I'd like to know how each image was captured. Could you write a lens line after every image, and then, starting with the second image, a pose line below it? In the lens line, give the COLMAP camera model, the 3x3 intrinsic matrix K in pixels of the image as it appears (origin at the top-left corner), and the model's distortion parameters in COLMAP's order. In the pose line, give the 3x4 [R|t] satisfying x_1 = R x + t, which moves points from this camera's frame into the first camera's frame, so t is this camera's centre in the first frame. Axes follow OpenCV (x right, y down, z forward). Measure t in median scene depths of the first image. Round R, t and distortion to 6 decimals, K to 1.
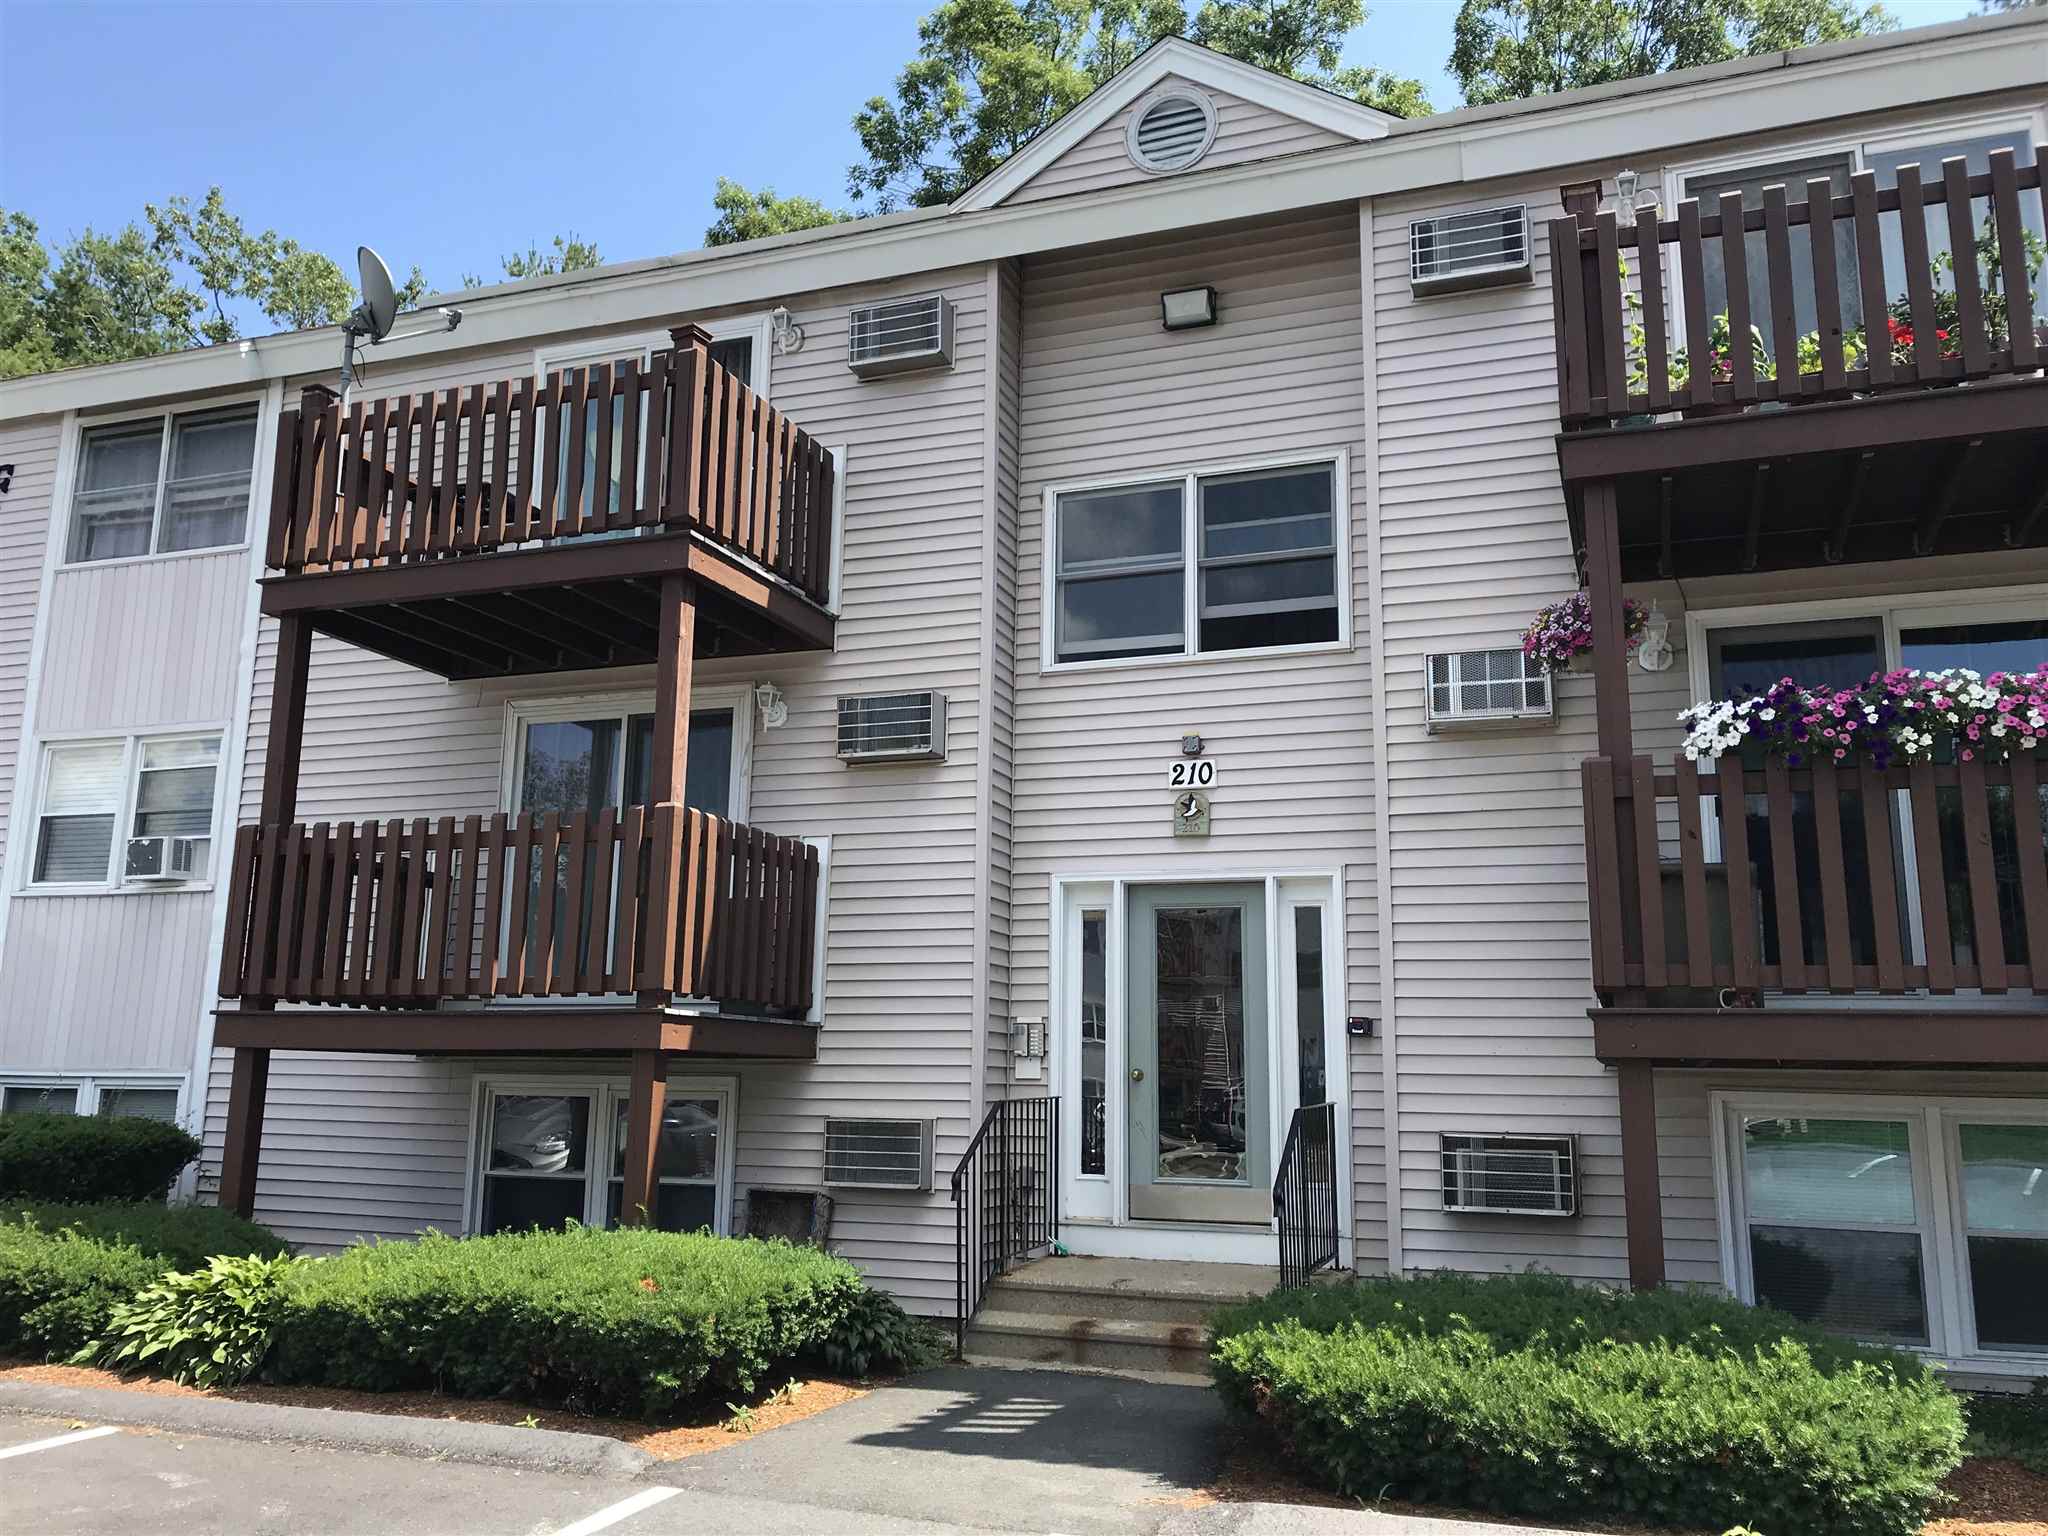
lens RADIAL K [[1678.2, 0, 1020.4], [0, 1678.2, 769.7], [0, 0, 1]] dist [0.030339, -0.025212]
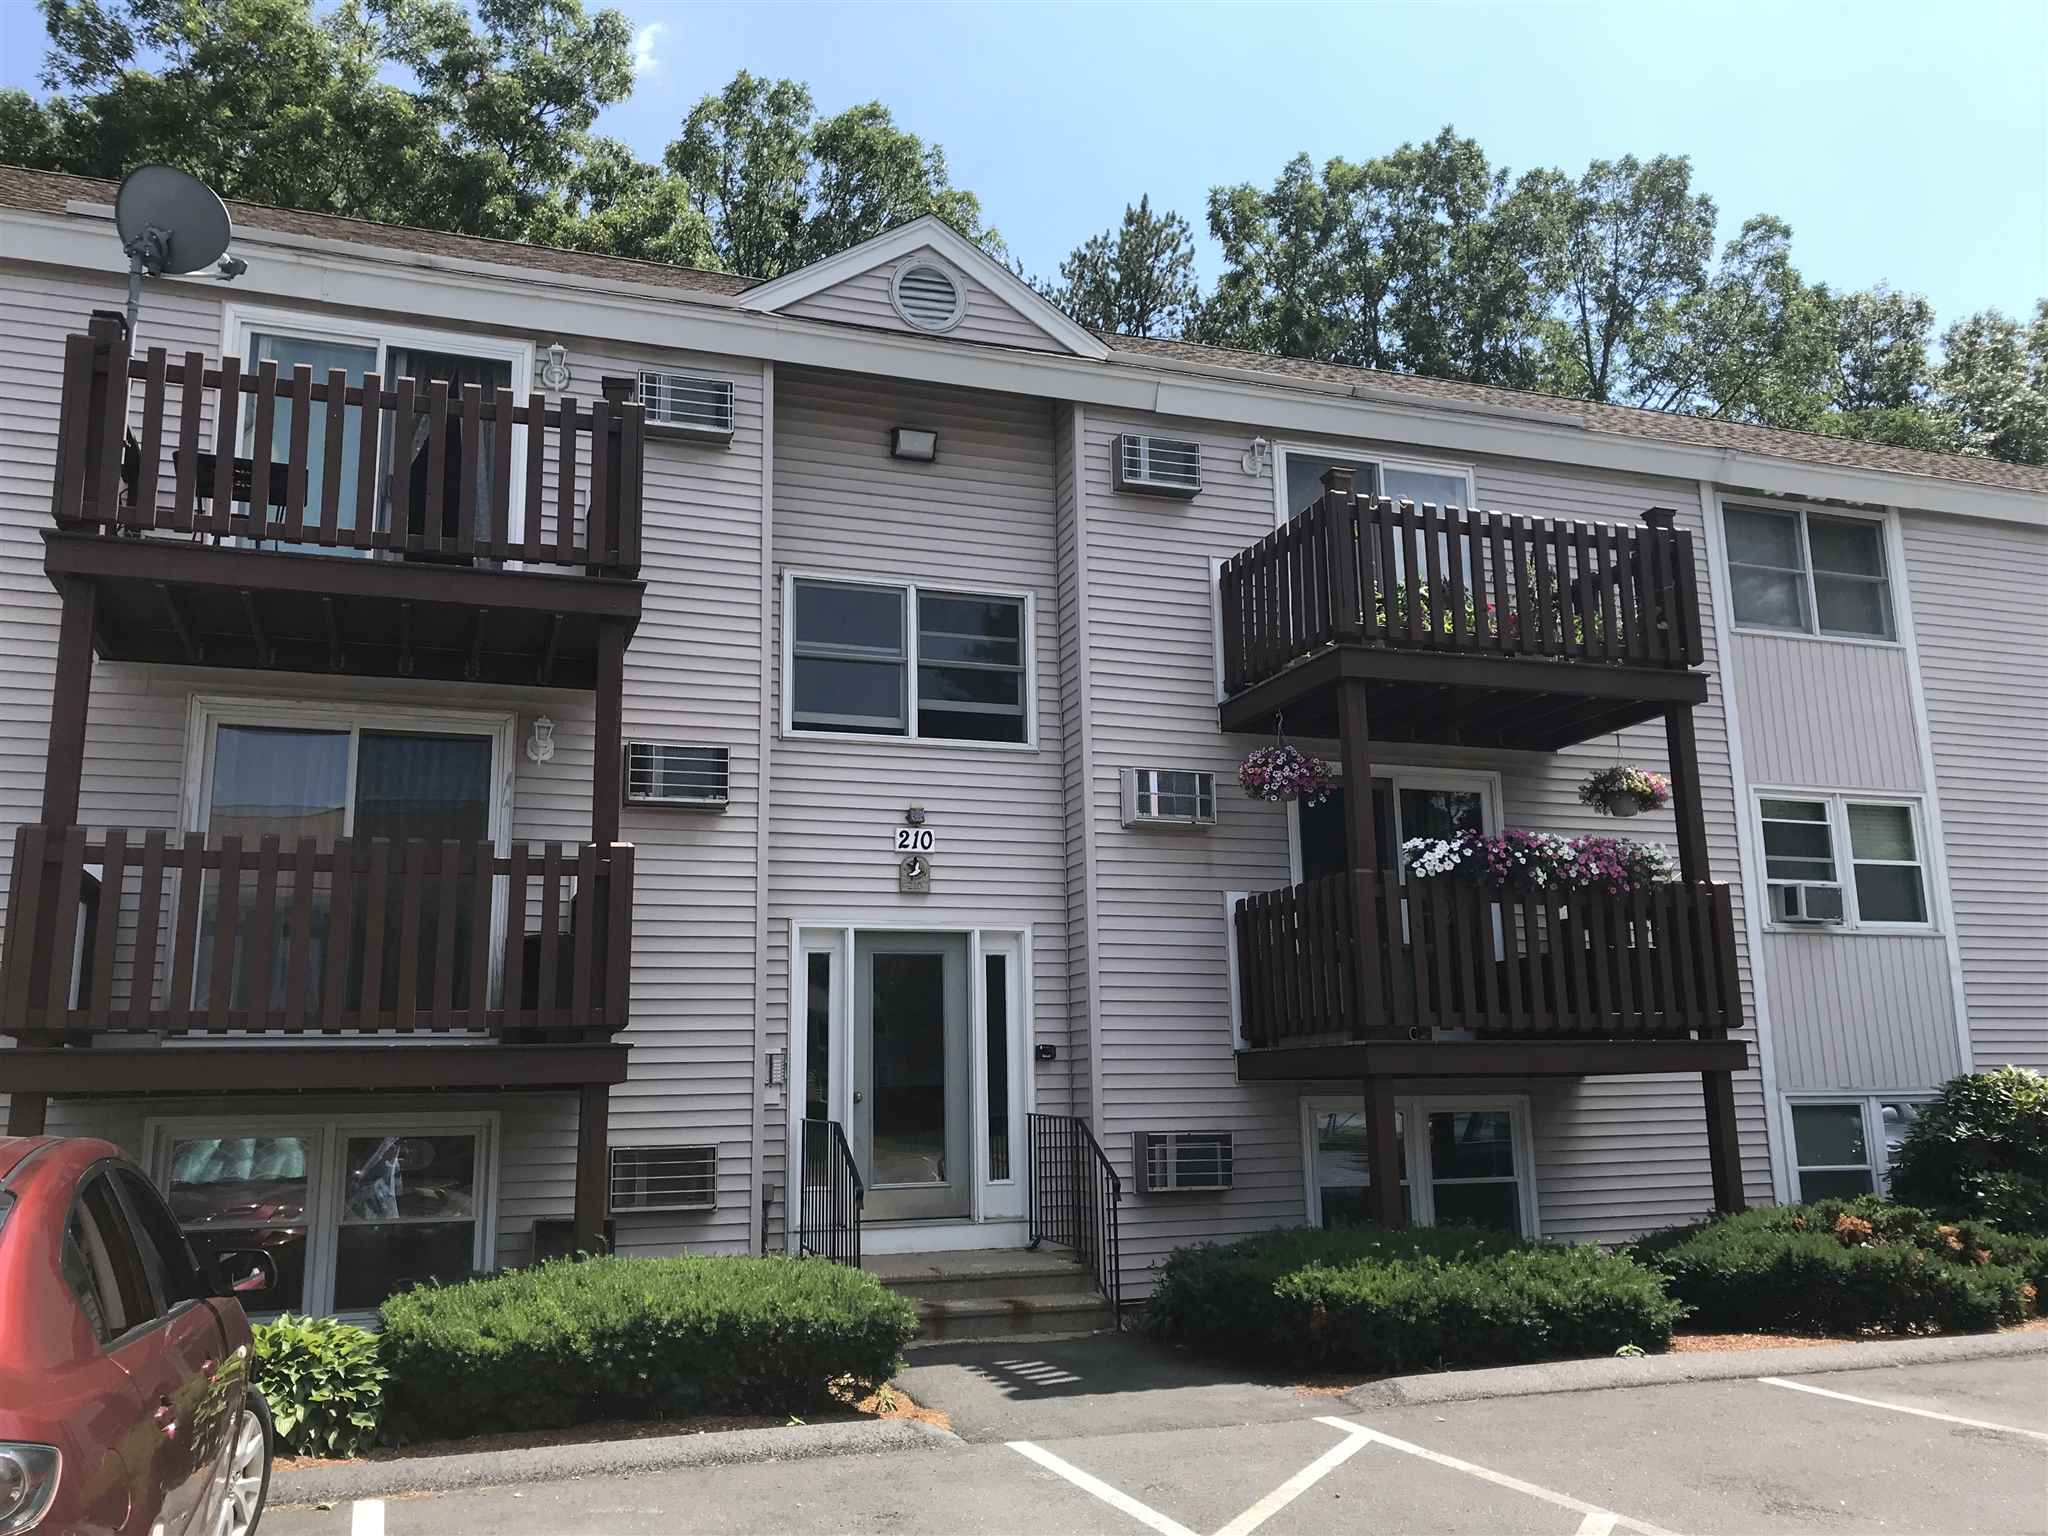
lens RADIAL K [[1678.2, 0, 1013.8], [0, 1678.2, 764.7], [0, 0, 1]] dist [0.030339, -0.025212]
pose [[0.762838, 0.099162, 0.638941, -0.604449], [-0.090479, 0.994818, -0.046369, -0.001943], [-0.640228, -0.022439, 0.767857, 0.047419]]
